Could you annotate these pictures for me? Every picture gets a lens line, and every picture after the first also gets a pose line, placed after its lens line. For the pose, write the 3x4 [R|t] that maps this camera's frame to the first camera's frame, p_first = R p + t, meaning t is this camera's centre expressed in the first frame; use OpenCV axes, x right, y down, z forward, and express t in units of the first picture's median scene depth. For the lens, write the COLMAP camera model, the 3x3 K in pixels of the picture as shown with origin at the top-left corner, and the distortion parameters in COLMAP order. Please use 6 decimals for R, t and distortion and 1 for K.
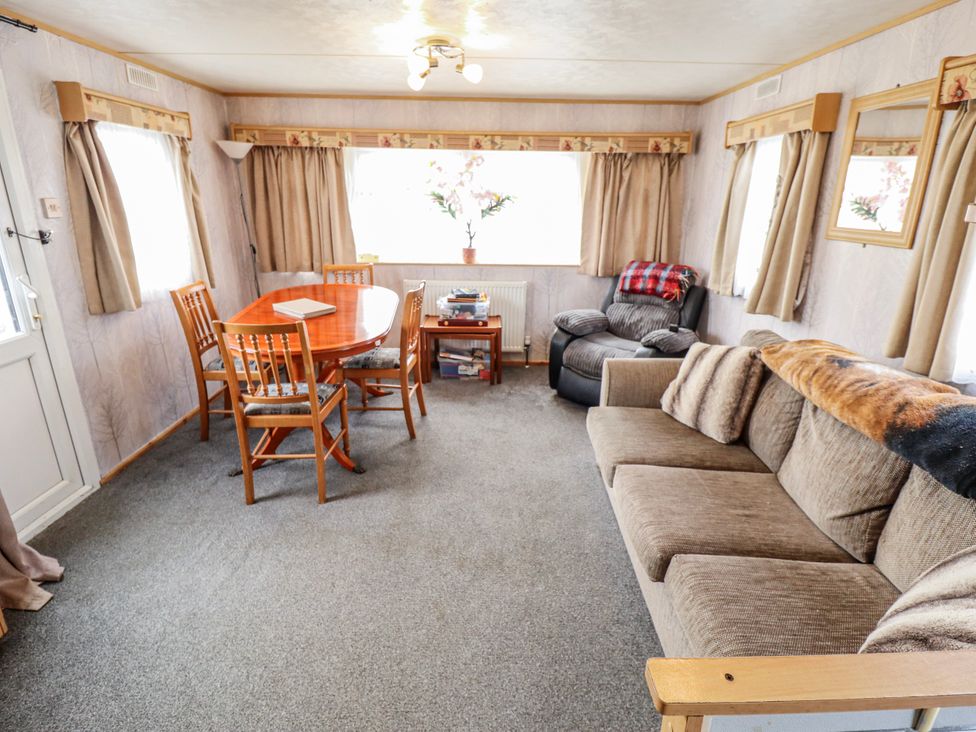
lens RADIAL K [[503.8, 0, 497.2], [0, 503.8, 358.9], [0, 0, 1]] dist [0.003175, -0.014443]
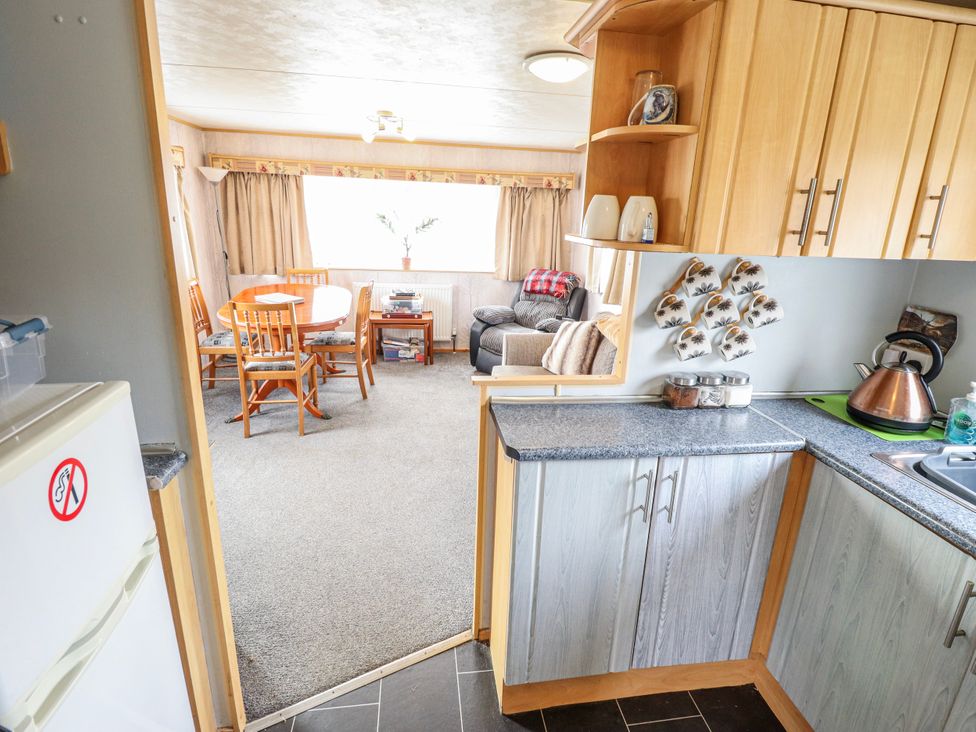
lens RADIAL K [[506.5, 0, 500.1], [0, 506.5, 362.2], [0, 0, 1]] dist [0.001090, -0.013976]
pose [[0.991298, -0.010937, 0.131180, 0.008275], [0.014238, 0.999604, -0.024254, 0.081777], [-0.130862, 0.025911, 0.991062, -0.298978]]
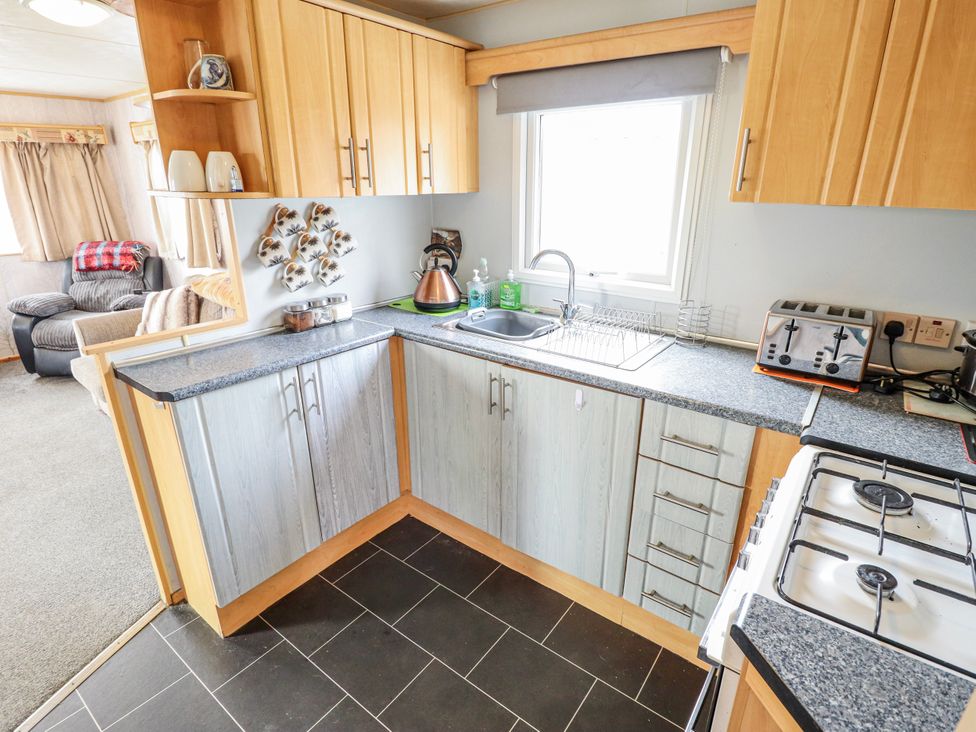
lens RADIAL K [[506.5, 0, 500.1], [0, 506.5, 362.2], [0, 0, 1]] dist [0.001090, -0.013976]
pose [[0.612239, -0.271967, 0.742427, -0.057377], [0.243012, 0.958256, 0.150632, 0.115471], [-0.752402, 0.088196, 0.652773, -0.386735]]
